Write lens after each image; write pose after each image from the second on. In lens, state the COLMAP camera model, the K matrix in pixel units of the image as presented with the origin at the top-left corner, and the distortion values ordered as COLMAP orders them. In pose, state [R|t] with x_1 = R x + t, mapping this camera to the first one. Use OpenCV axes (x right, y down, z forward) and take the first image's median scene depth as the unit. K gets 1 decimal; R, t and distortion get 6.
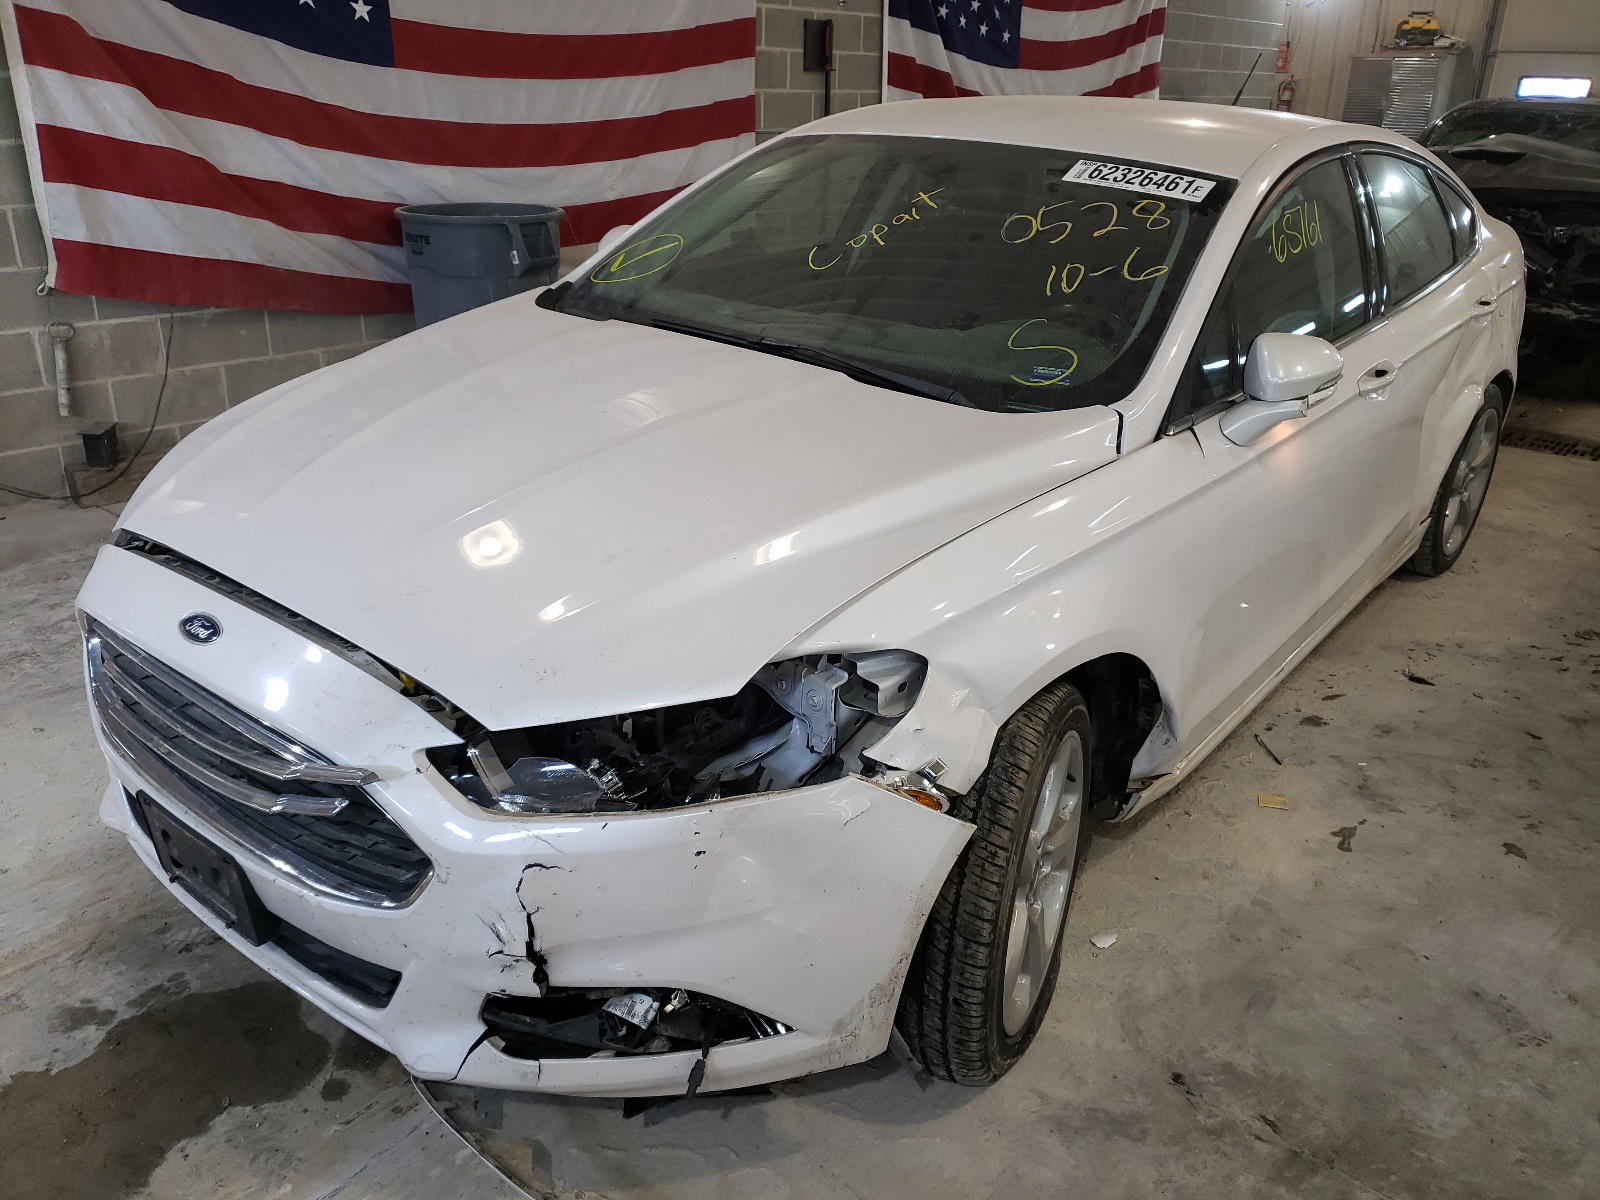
lens RADIAL K [[1229.6, 0, 803.4], [0, 1229.6, 600.3], [0, 0, 1]] dist [0.010423, -0.001450]
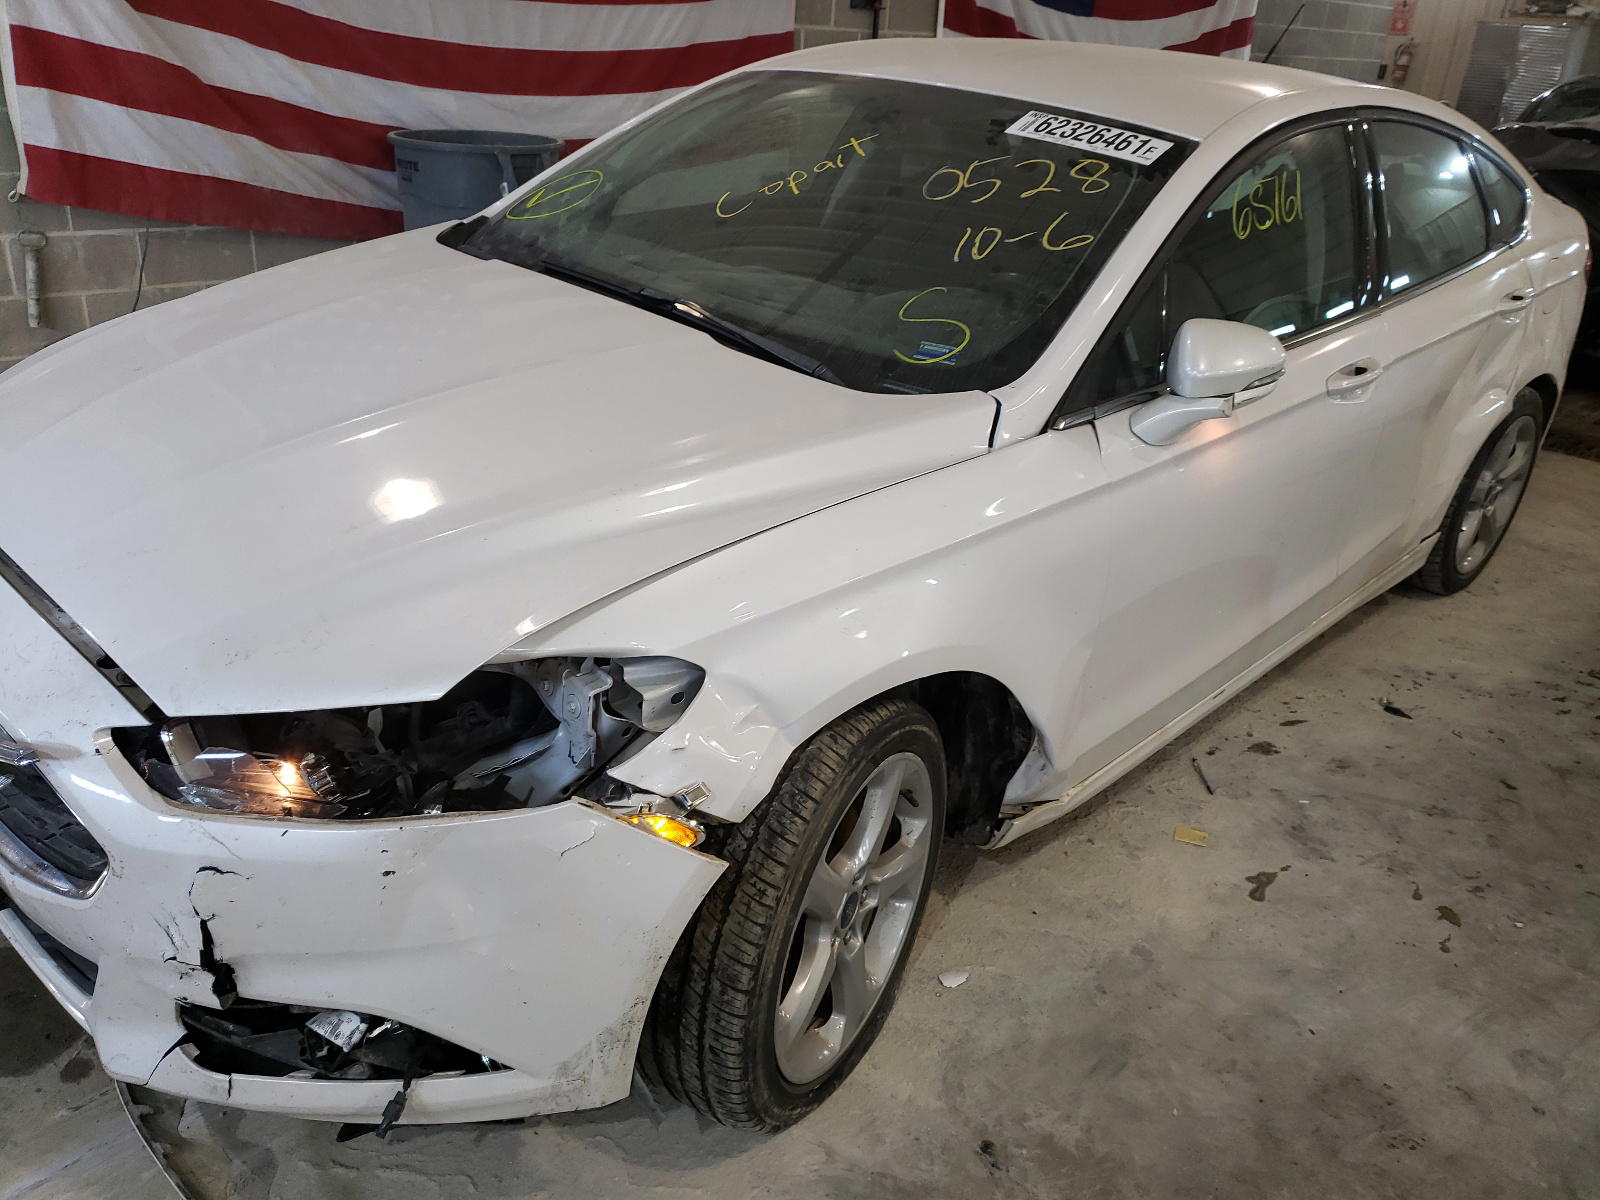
lens RADIAL K [[1229.6, 0, 806.8], [0, 1229.6, 606.9], [0, 0, 1]] dist [0.010423, -0.001450]
pose [[0.995012, 0.075750, -0.064913, 0.170879], [-0.072858, 0.996289, 0.045821, -0.031486], [0.068143, -0.040863, 0.996838, 0.093436]]
